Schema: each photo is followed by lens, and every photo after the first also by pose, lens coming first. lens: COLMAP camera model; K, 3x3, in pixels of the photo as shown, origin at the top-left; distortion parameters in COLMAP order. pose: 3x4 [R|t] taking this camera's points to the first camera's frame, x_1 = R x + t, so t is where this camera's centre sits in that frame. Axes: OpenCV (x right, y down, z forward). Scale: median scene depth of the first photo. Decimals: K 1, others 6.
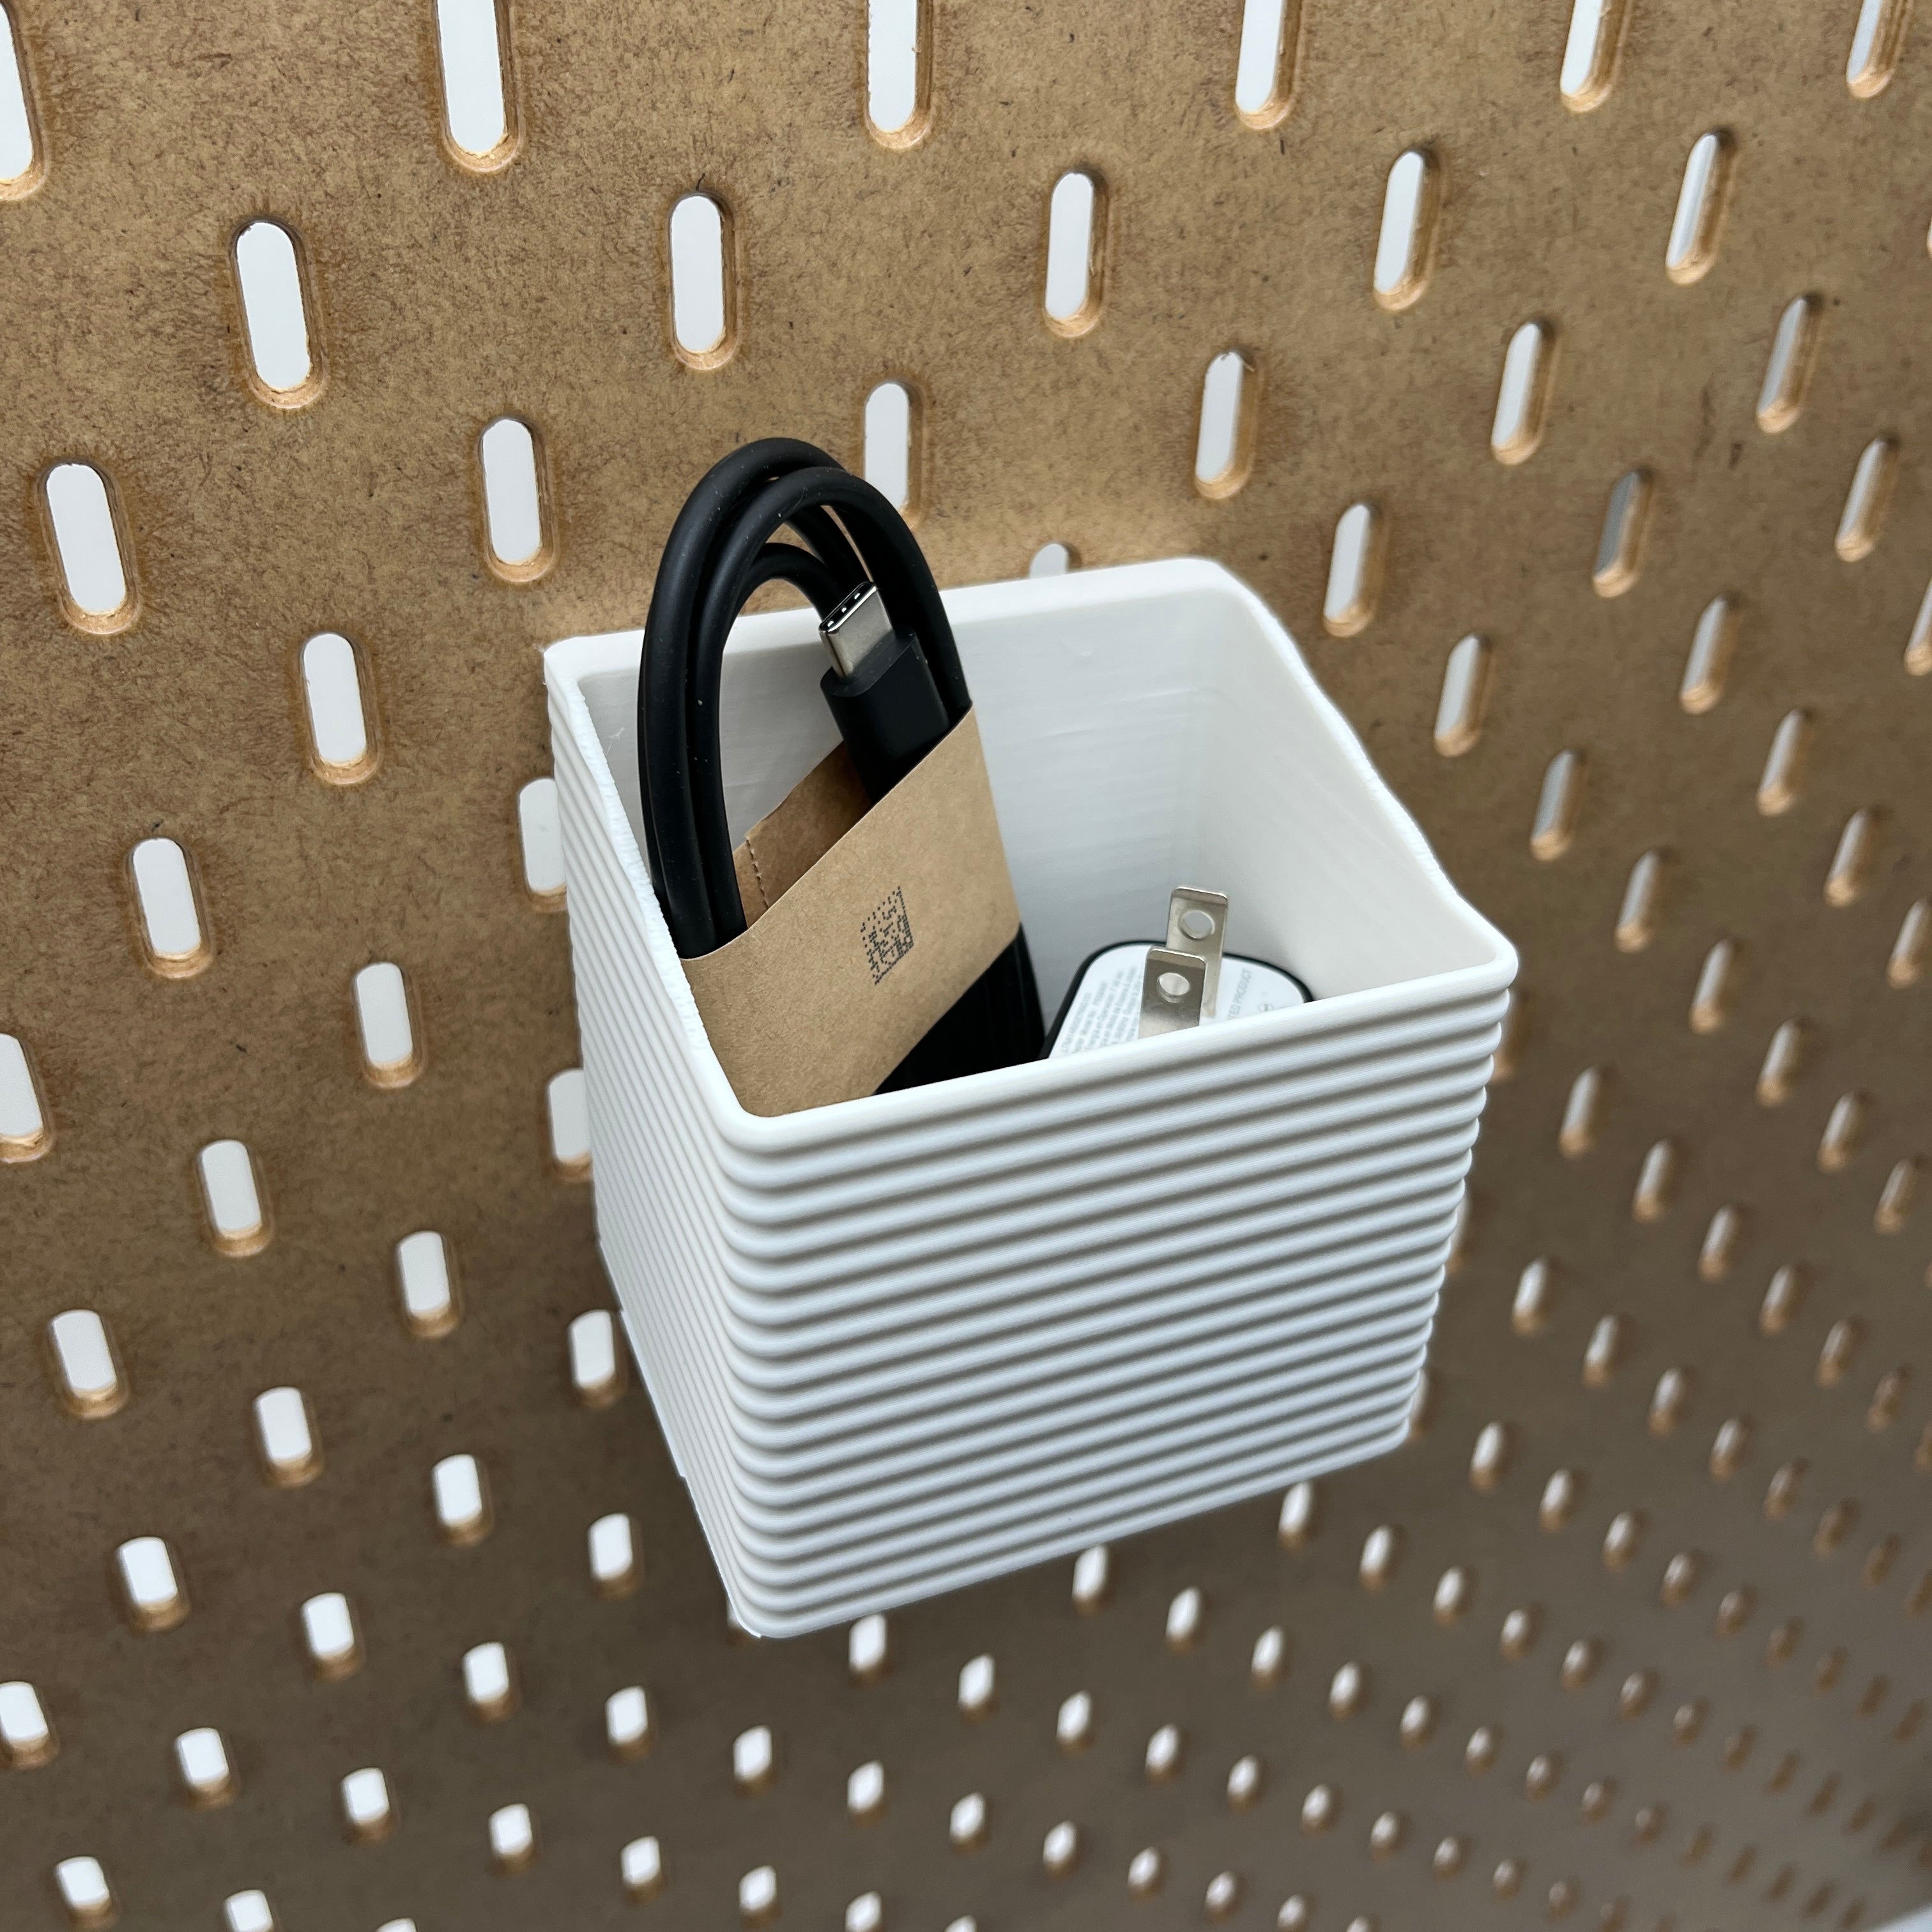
lens RADIAL K [[2033.6, 0, 958.5], [0, 2033.6, 980.9], [0, 0, 1]] dist [-0.003657, 0.000000]
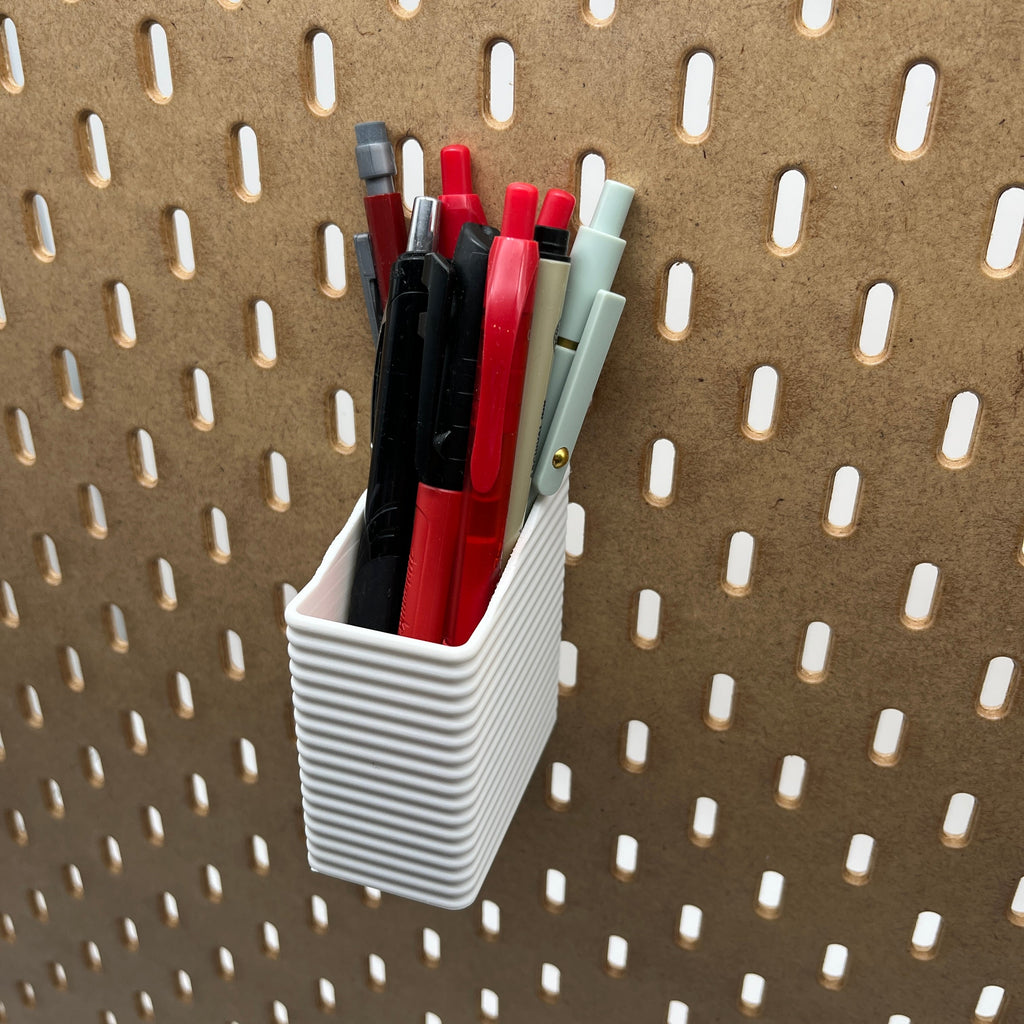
lens RADIAL K [[1077.9, 0, 518.7], [0, 1077.9, 507.1], [0, 0, 1]] dist [-0.003657, 0.000000]
pose [[0.763700, 0.284764, -0.579372, 0.683581], [-0.363104, 0.931517, -0.020782, -0.026426], [0.533777, 0.226244, 0.814798, 0.174147]]
